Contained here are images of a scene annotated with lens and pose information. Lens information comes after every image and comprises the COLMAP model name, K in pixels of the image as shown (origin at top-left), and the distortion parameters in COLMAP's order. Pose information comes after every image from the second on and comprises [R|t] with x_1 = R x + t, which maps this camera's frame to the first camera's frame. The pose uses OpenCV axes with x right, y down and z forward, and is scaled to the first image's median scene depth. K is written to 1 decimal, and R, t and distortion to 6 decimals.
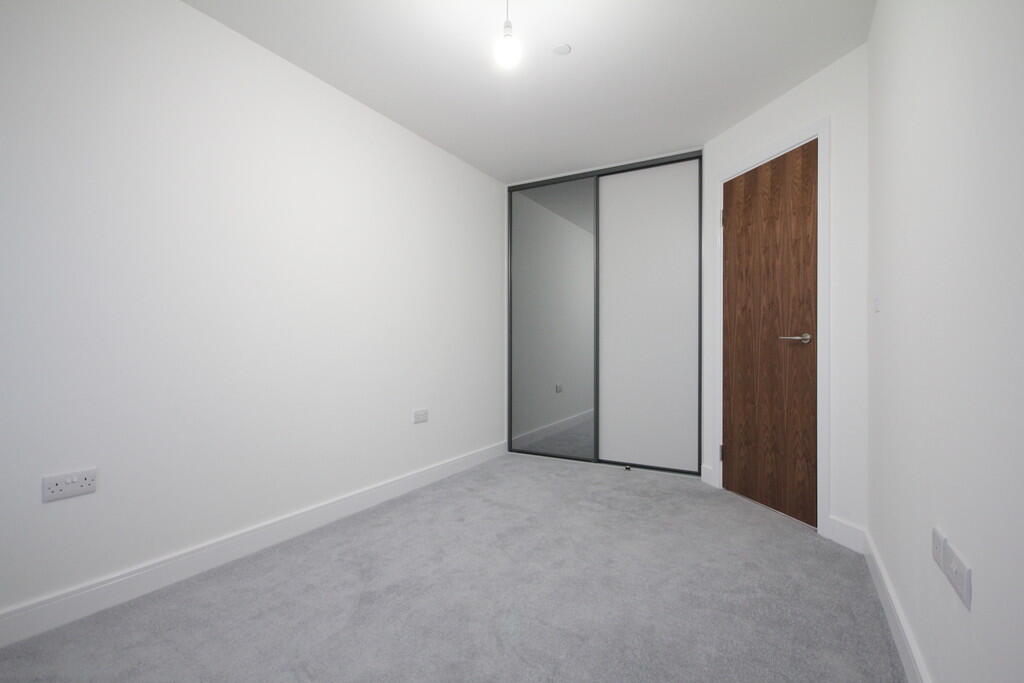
lens RADIAL K [[470.3, 0, 512.0], [0, 470.3, 341.5], [0, 0, 1]] dist [-0.001409, -0.000356]
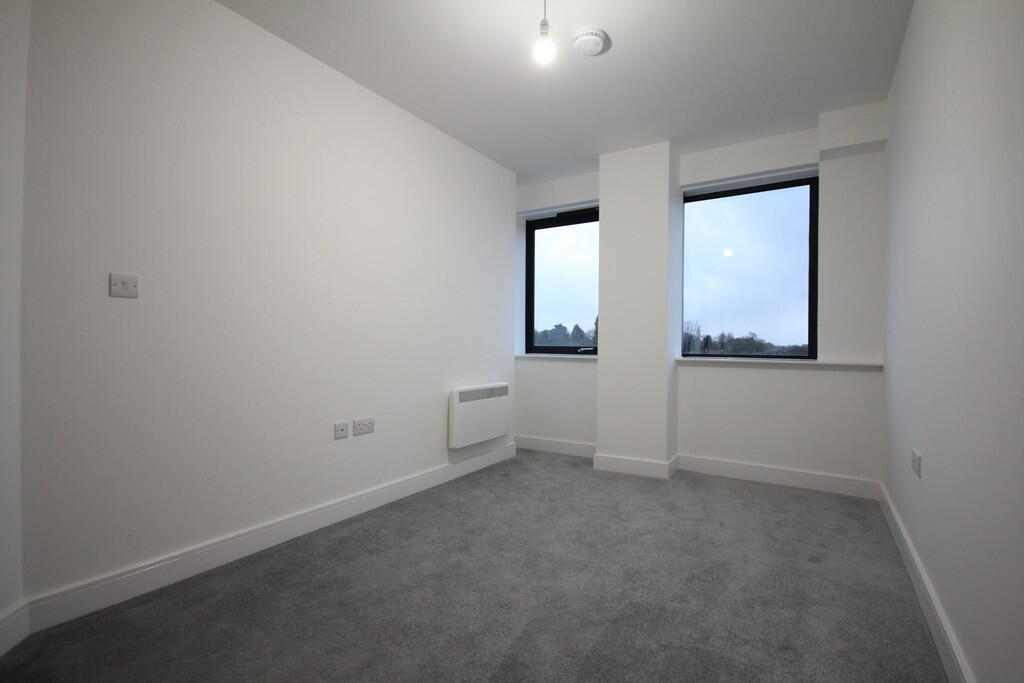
lens RADIAL K [[478.3, 0, 512.6], [0, 478.3, 323.9], [0, 0, 1]] dist [0.014490, 0.000170]
pose [[0.999177, 0.011828, -0.038800, -0.066669], [-0.012948, 0.999503, -0.028737, -0.000465], [0.038441, 0.029216, 0.998834, -0.110670]]
